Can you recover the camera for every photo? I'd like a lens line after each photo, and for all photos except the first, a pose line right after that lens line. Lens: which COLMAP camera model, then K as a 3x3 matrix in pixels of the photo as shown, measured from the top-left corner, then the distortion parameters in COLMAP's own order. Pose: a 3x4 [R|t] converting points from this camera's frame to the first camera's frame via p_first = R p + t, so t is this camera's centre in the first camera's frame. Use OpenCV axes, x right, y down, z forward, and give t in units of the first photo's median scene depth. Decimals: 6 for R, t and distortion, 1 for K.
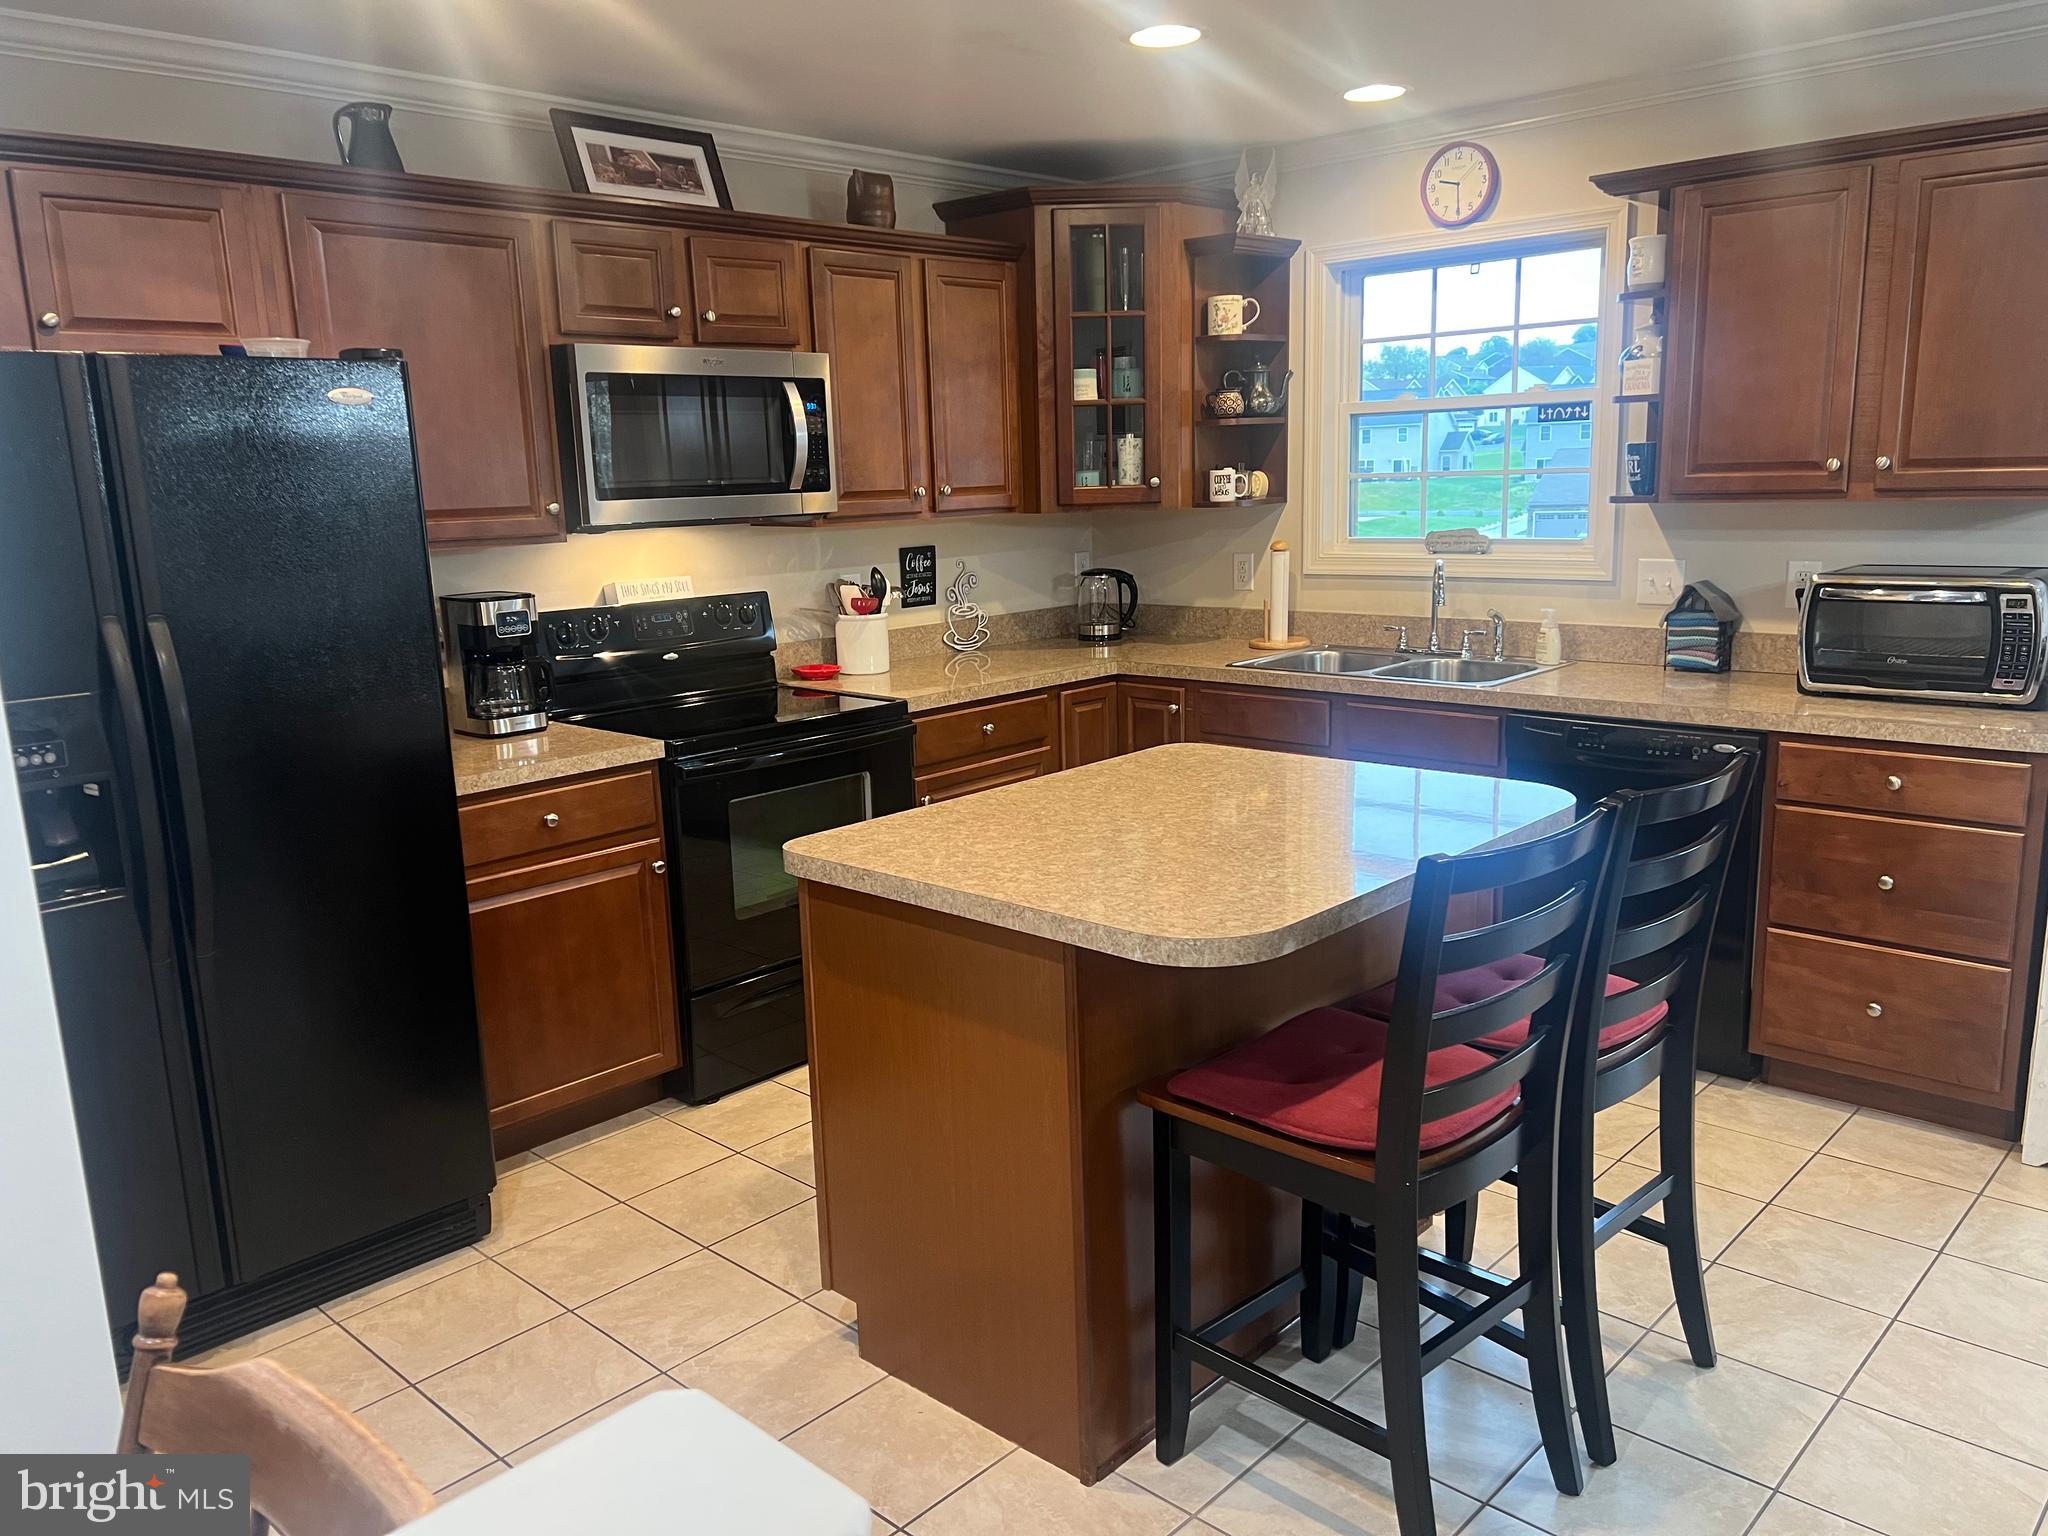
lens RADIAL K [[1530.7, 0, 1018.4], [0, 1530.7, 787.1], [0, 0, 1]] dist [0.064951, -0.074401]
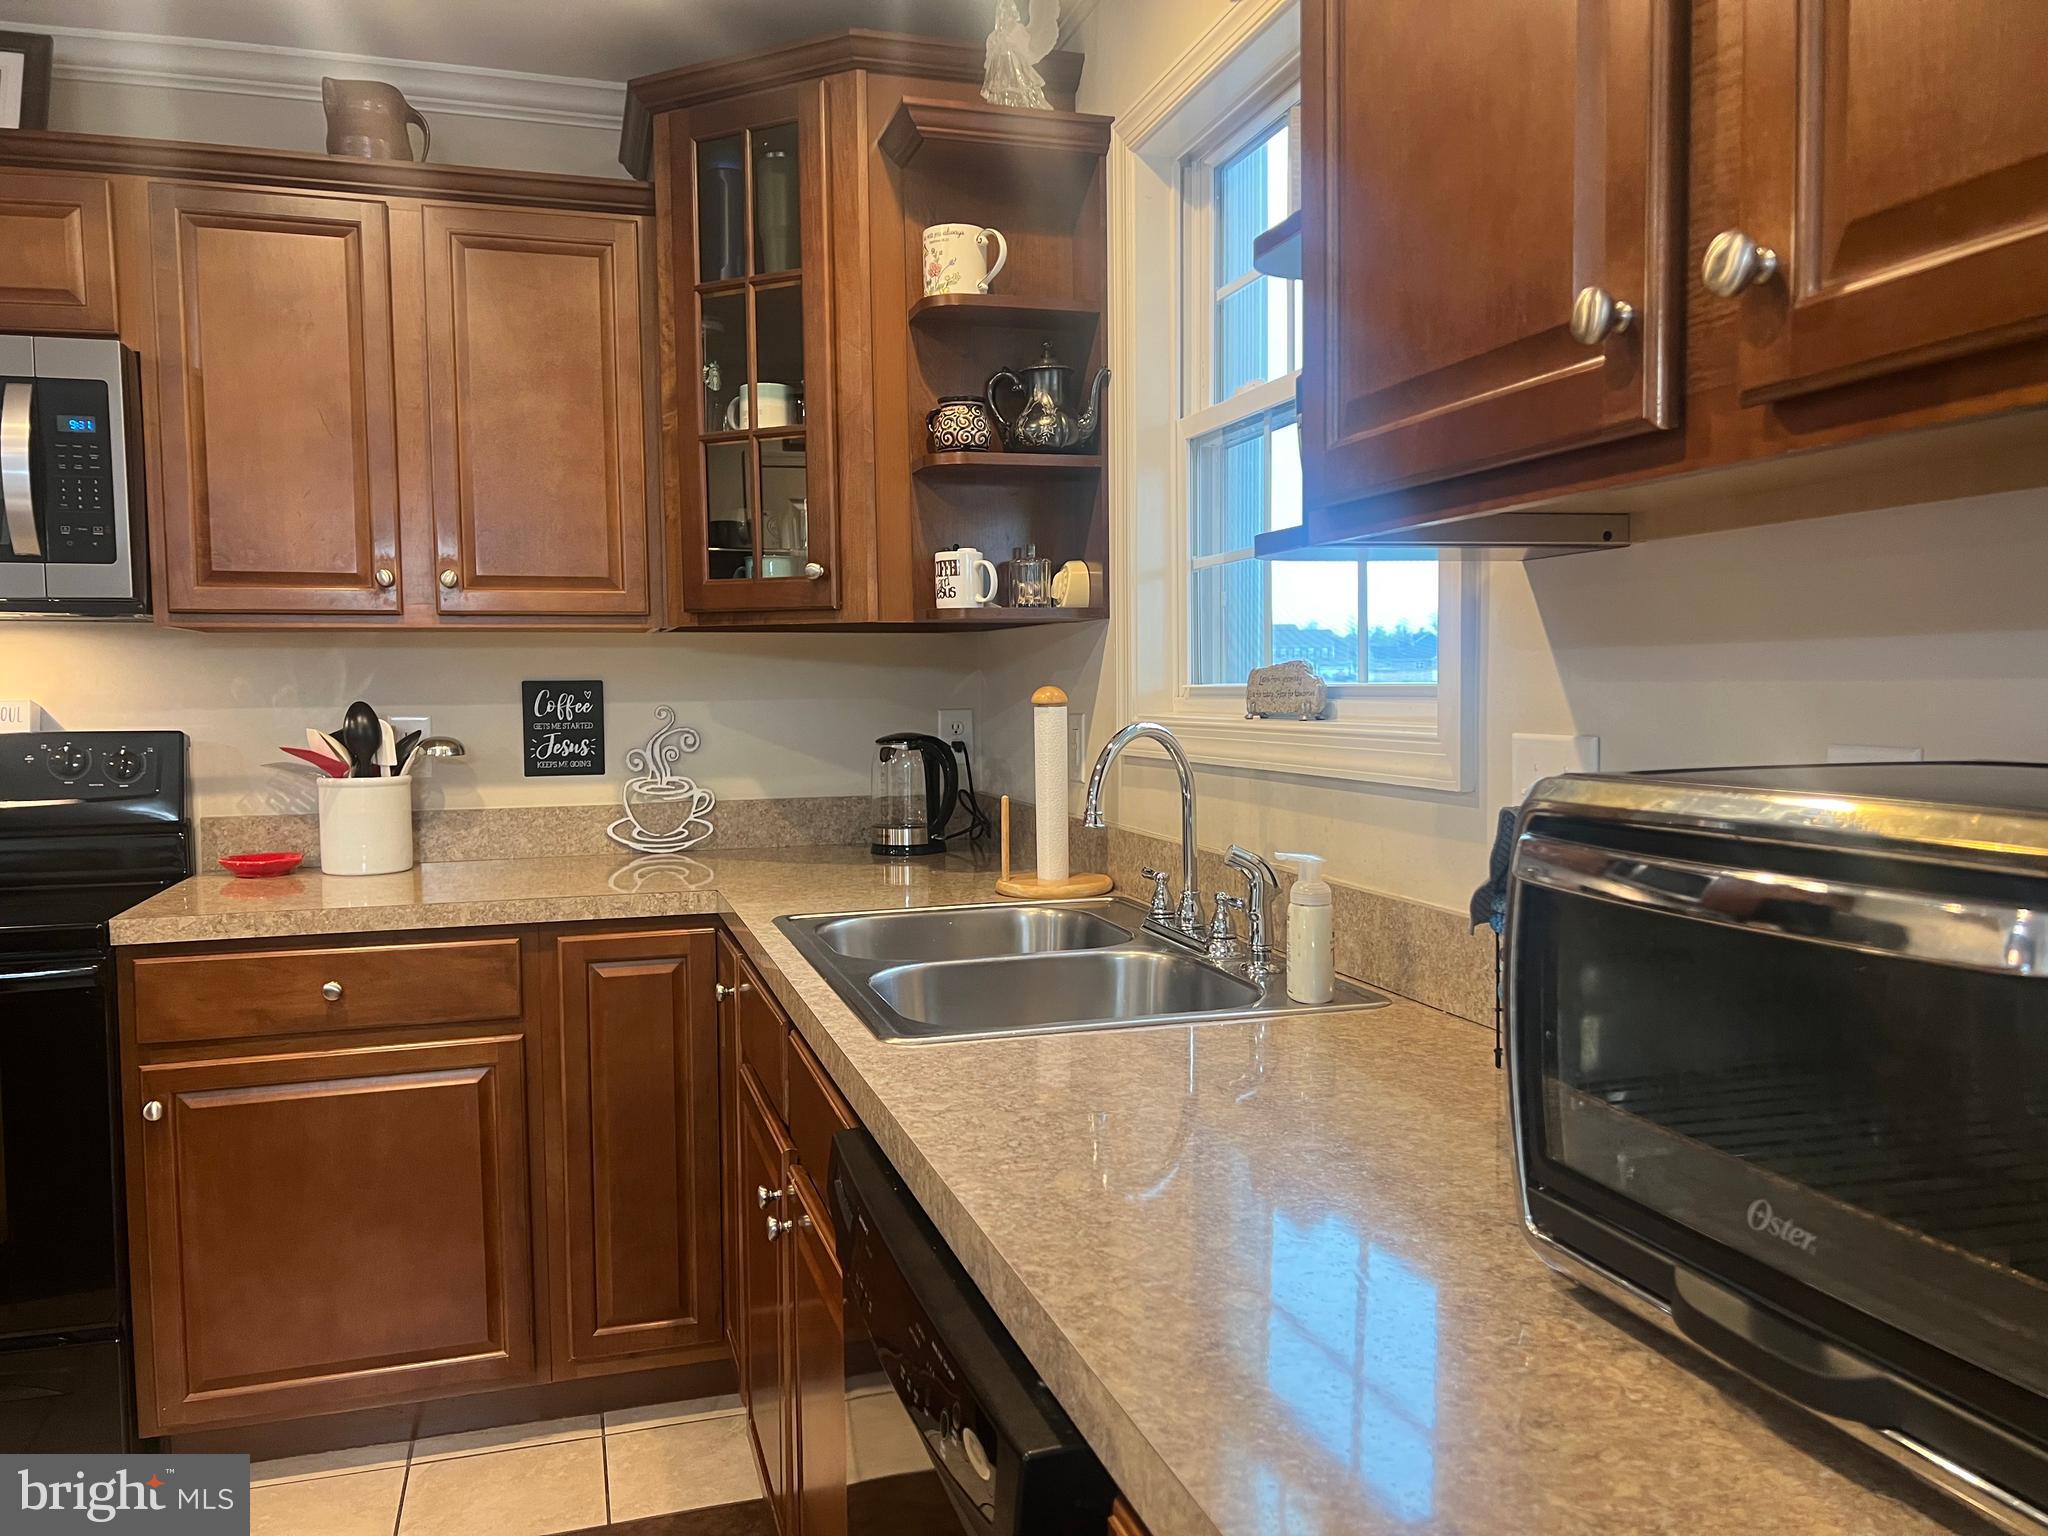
lens RADIAL K [[1530.7, 0, 1028.4], [0, 1530.7, 773.6], [0, 0, 1]] dist [0.064951, -0.074401]
pose [[0.868617, 0.052432, -0.492703, 0.472687], [-0.119726, 0.987129, -0.106025, -0.086692], [0.480803, 0.151085, 0.863714, 0.635580]]
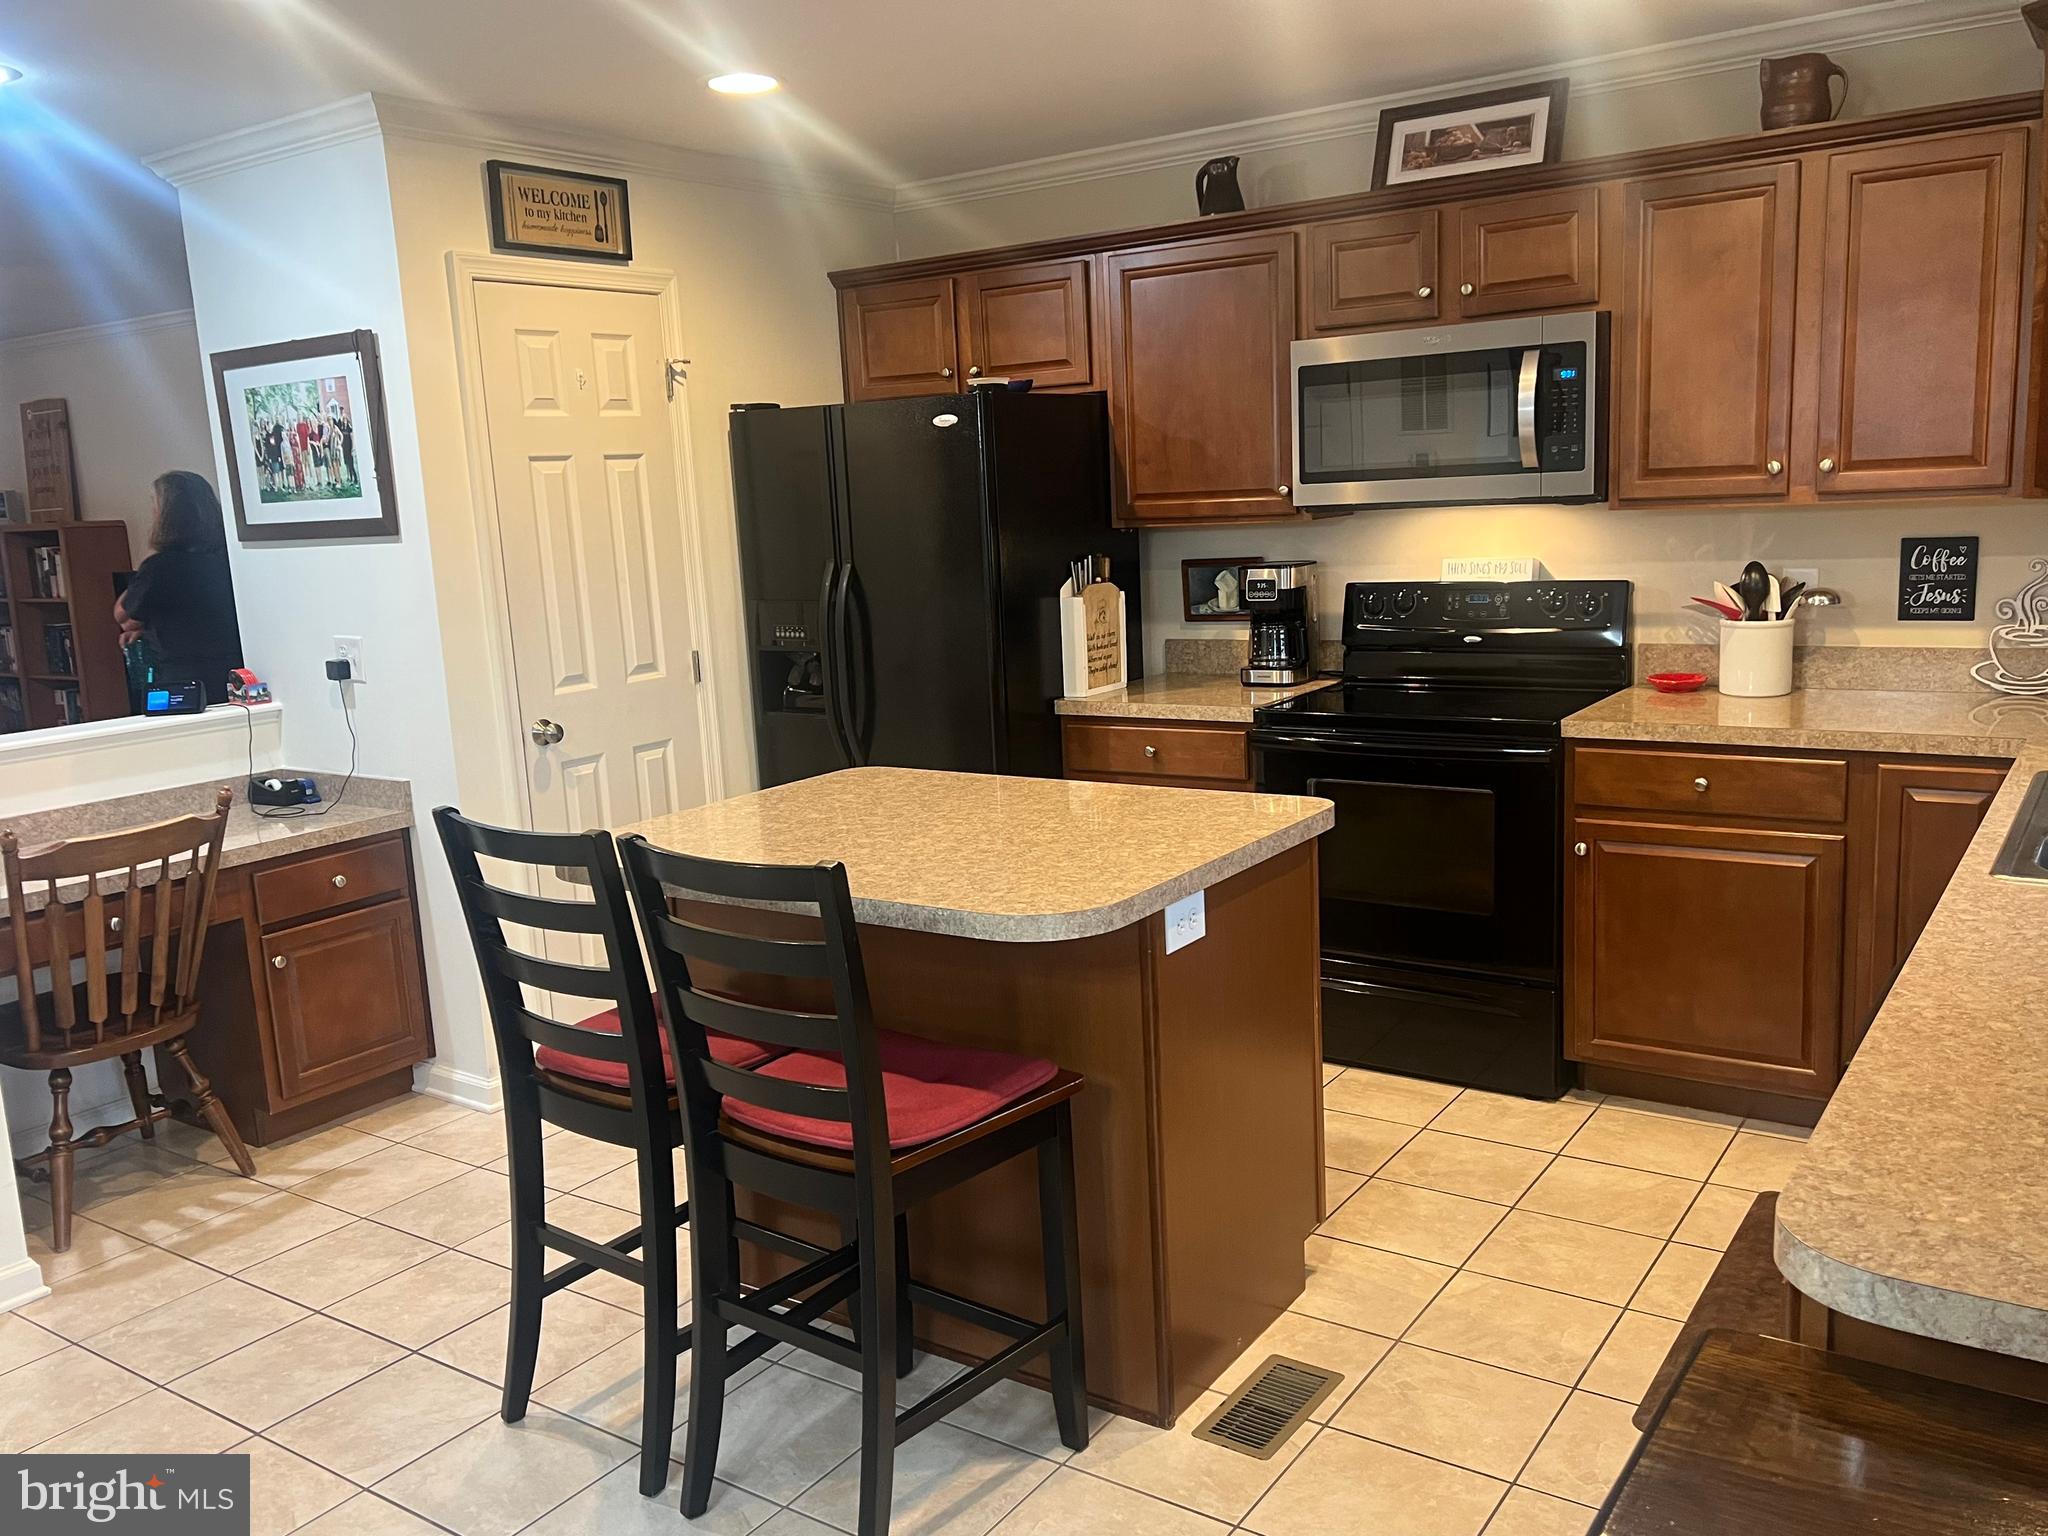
lens RADIAL K [[1648.8, 0, 1013.6], [0, 1648.8, 782.3], [0, 0, 1]] dist [0.057408, -0.066047]
pose [[0.148573, 0.202639, -0.967917, 0.738093], [-0.159430, 0.970884, 0.178789, -0.133507], [0.975965, 0.127752, 0.176554, 0.525815]]
